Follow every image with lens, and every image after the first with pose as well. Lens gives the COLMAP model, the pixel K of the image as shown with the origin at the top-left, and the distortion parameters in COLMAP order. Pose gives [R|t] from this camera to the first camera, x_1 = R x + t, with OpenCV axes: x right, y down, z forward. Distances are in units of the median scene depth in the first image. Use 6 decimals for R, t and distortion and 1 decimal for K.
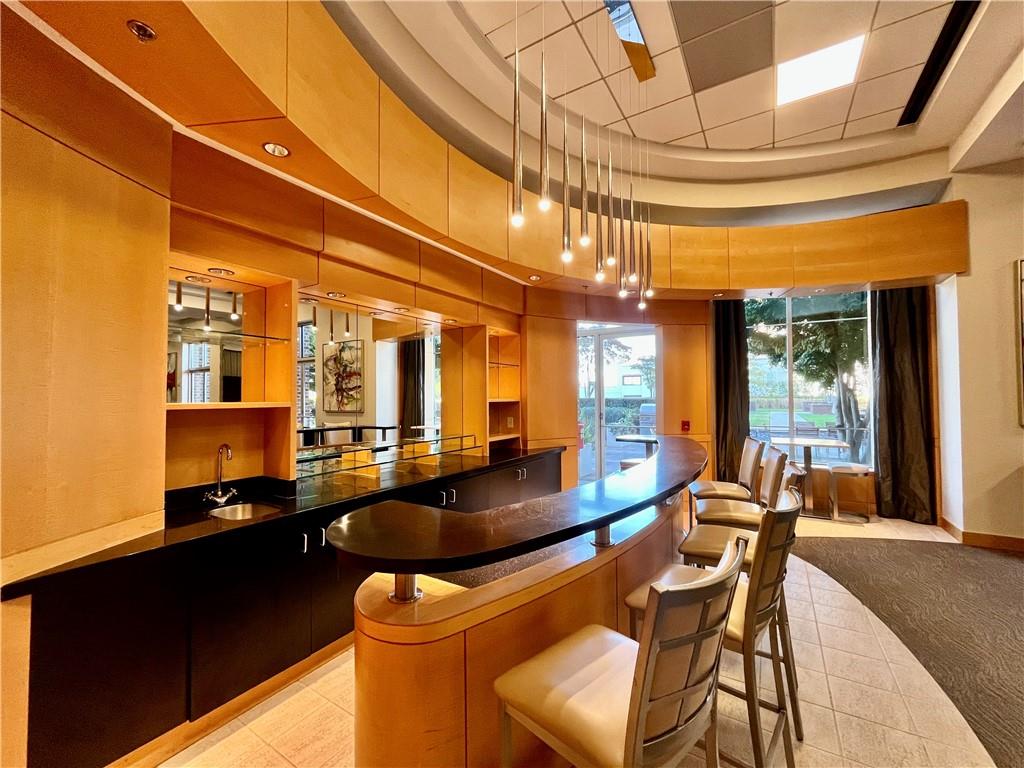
lens RADIAL K [[415.8, 0, 509.8], [0, 415.8, 389.7], [0, 0, 1]] dist [-0.001497, -0.000477]
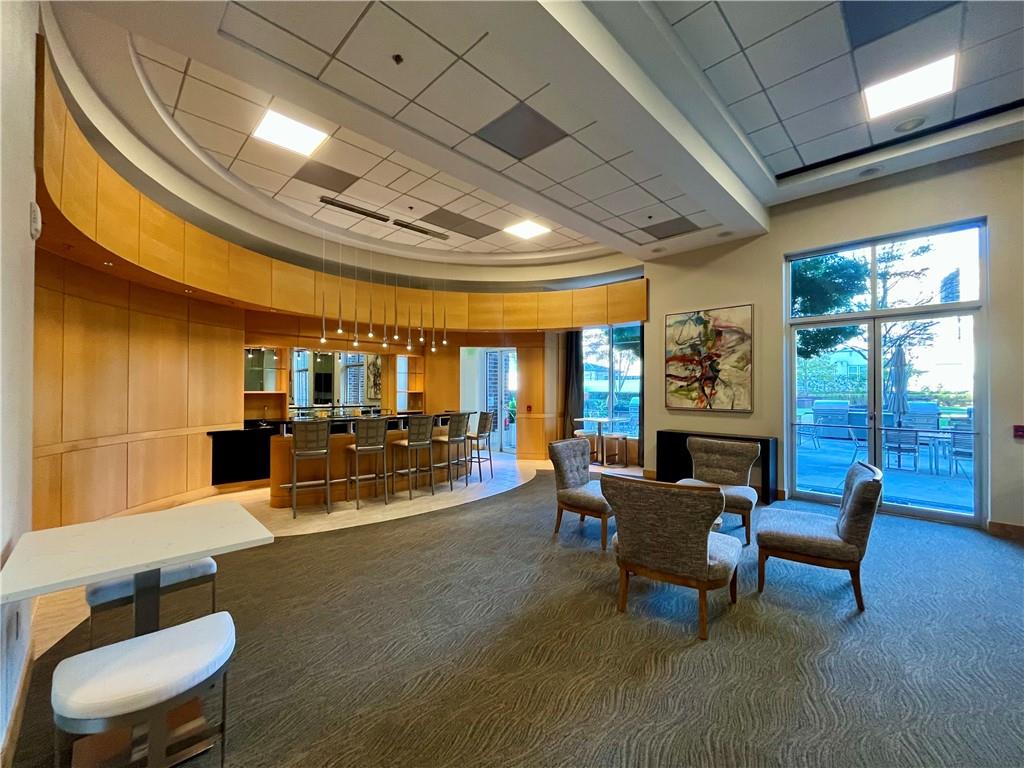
lens RADIAL K [[415.8, 0, 512.5], [0, 415.8, 384.9], [0, 0, 1]] dist [-0.001497, -0.000477]
pose [[0.973562, 0.004389, -0.228380, 0.926948], [-0.002958, 0.999974, 0.006609, -0.022060], [0.228403, -0.005759, 0.973550, -0.796940]]
